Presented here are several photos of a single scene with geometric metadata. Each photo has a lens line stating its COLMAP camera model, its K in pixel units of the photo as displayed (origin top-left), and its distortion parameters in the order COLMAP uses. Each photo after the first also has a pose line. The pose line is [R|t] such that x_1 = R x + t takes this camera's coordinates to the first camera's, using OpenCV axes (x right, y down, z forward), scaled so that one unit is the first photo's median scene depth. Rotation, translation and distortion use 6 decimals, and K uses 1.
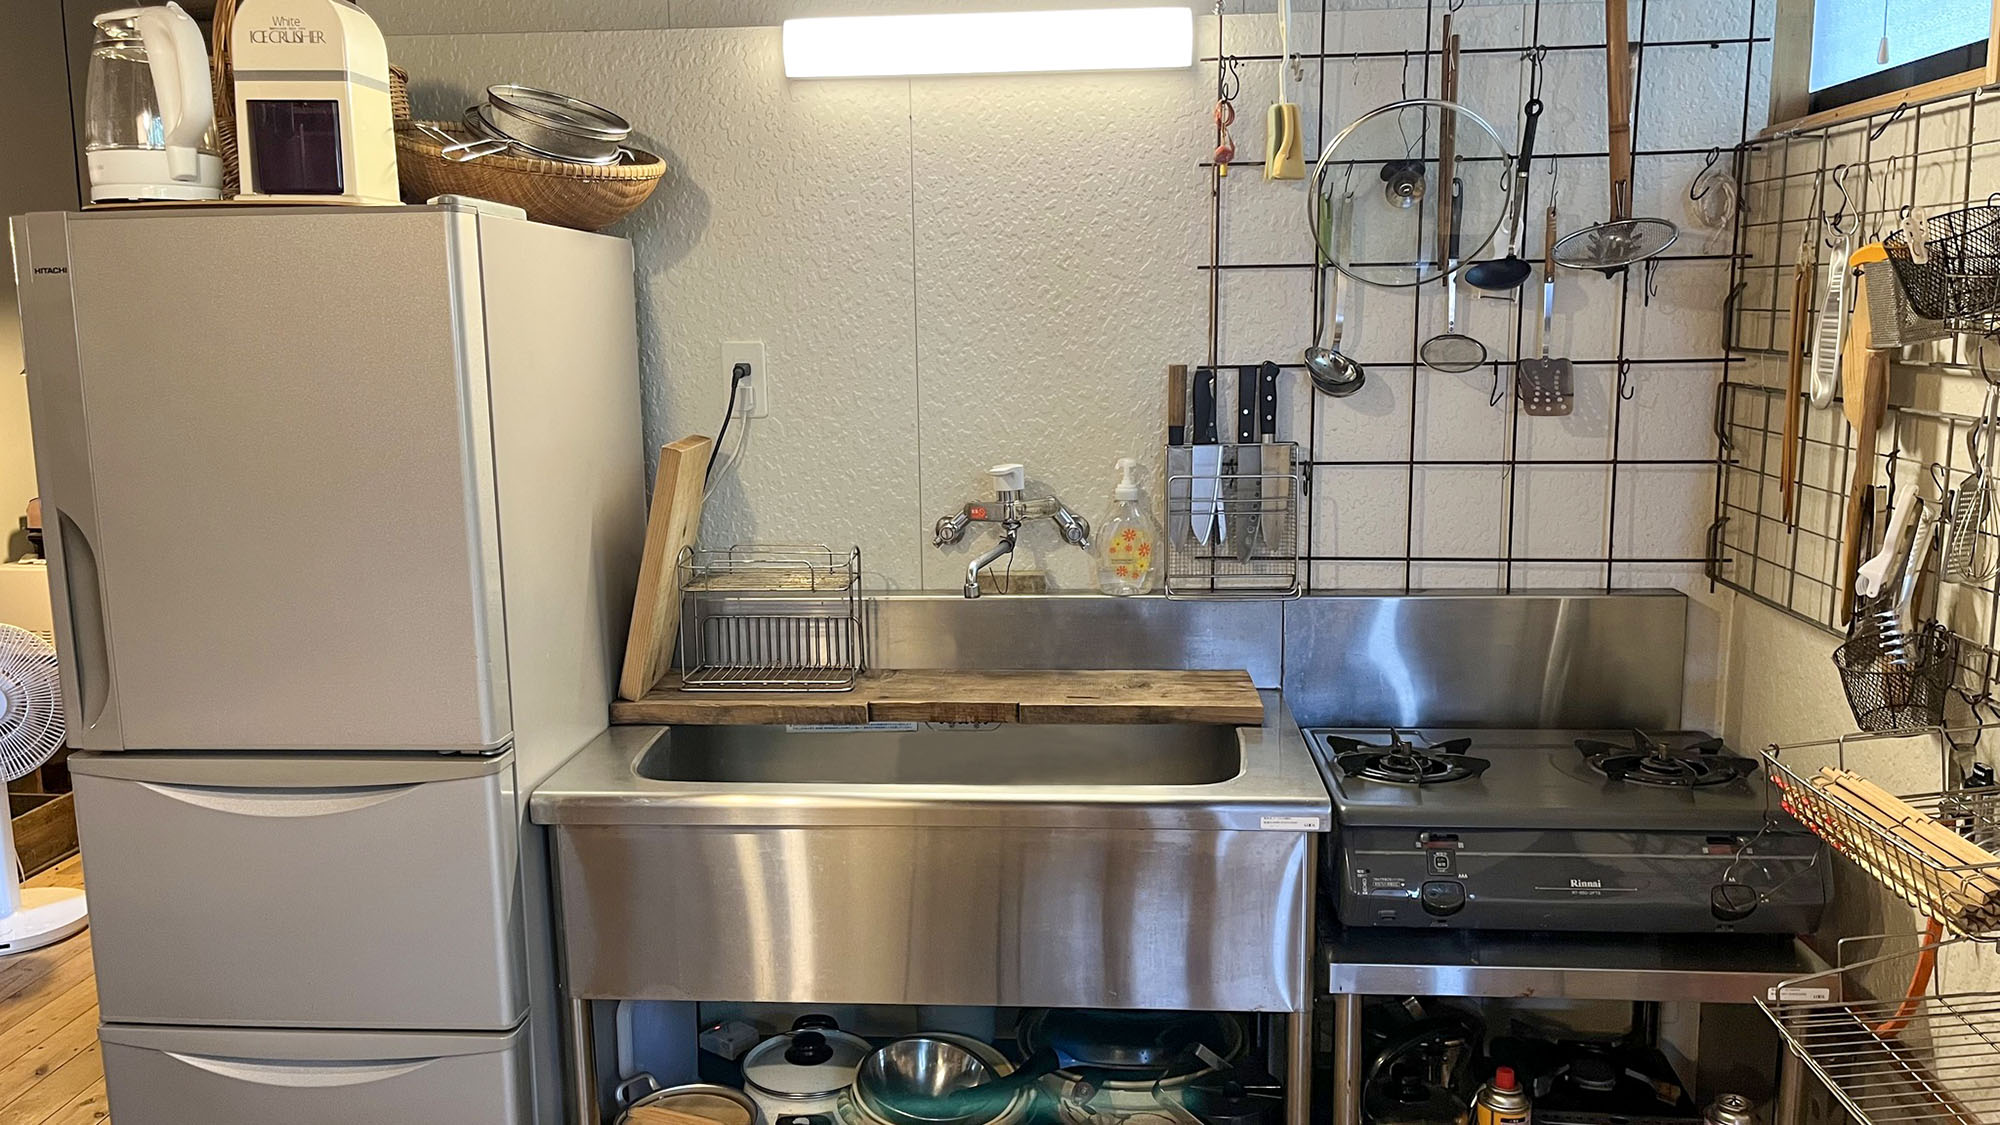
lens RADIAL K [[1507.5, 0, 993.2], [0, 1507.5, 582.4], [0, 0, 1]] dist [0.044058, -0.022591]
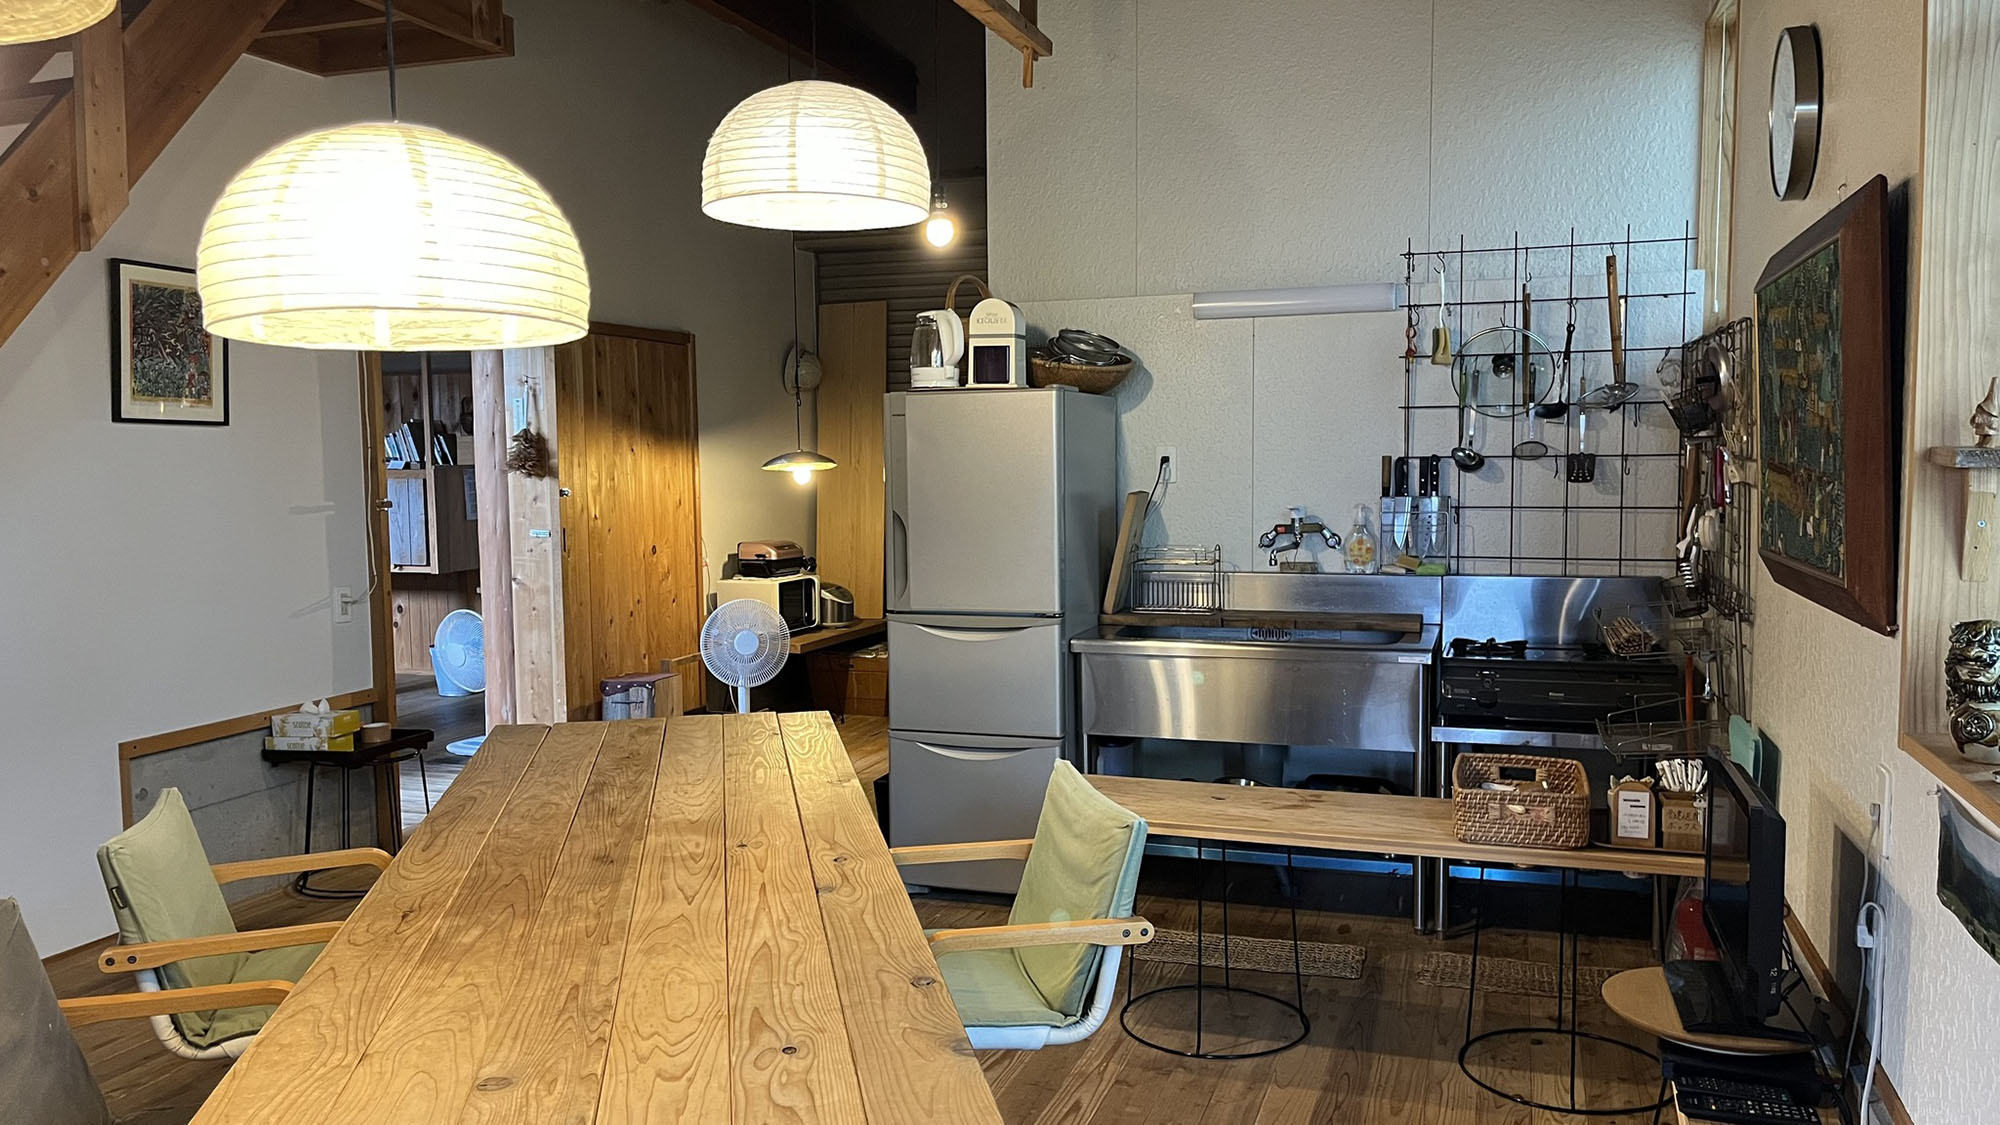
lens RADIAL K [[1507.5, 0, 986.8], [0, 1507.5, 553.9], [0, 0, 1]] dist [0.044058, -0.022591]
pose [[0.966488, 0.019777, -0.255947, 0.127276], [-0.044424, 0.994871, -0.090874, 0.187247], [0.252837, 0.099198, 0.962410, -1.029578]]
